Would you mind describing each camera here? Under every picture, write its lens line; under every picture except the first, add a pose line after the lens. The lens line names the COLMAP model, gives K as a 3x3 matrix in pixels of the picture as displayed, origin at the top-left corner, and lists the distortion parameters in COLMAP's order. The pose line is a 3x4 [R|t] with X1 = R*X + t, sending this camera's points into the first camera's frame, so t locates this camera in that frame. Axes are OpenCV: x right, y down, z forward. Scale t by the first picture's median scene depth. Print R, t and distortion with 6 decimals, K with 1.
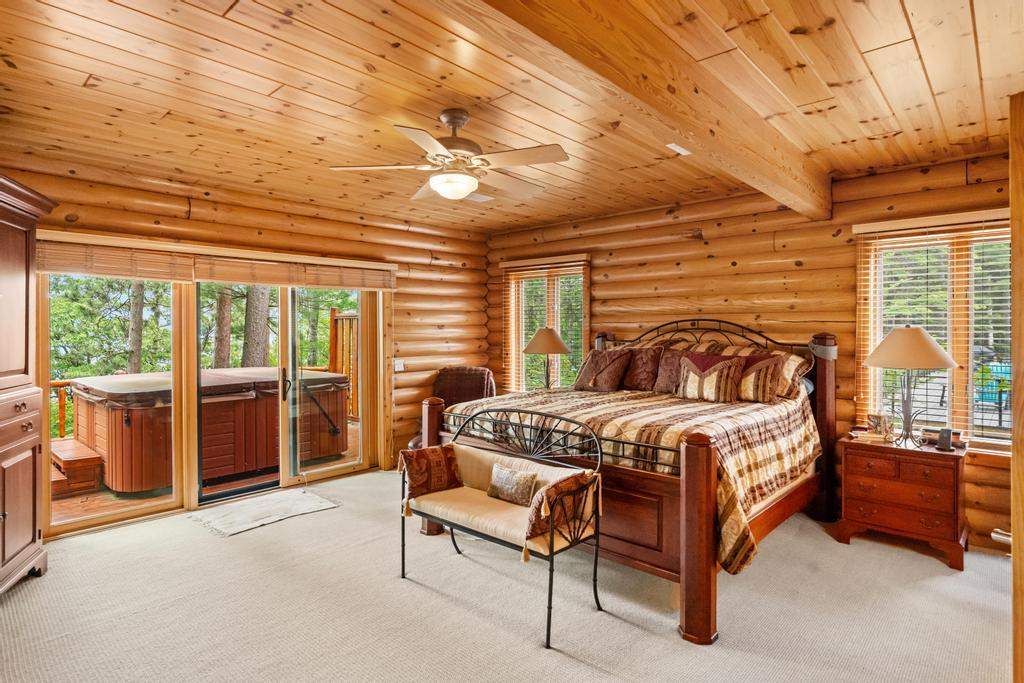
lens RADIAL K [[553.0, 0, 512.1], [0, 553.0, 336.3], [0, 0, 1]] dist [-0.002059, -0.000368]
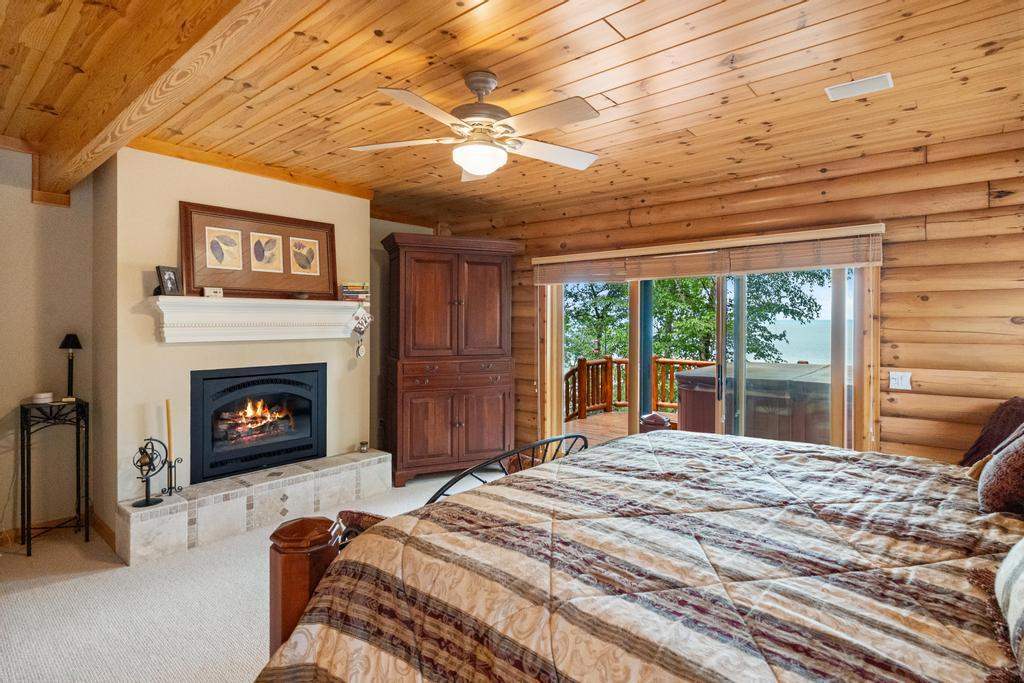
lens RADIAL K [[525.0, 0, 514.2], [0, 525.0, 321.1], [0, 0, 1]] dist [0.001928, 0.001308]
pose [[0.030471, 0.001711, -0.999534, 0.412263], [-0.017526, 0.999846, 0.001177, -0.008834], [0.999382, 0.017482, 0.030496, 0.577924]]
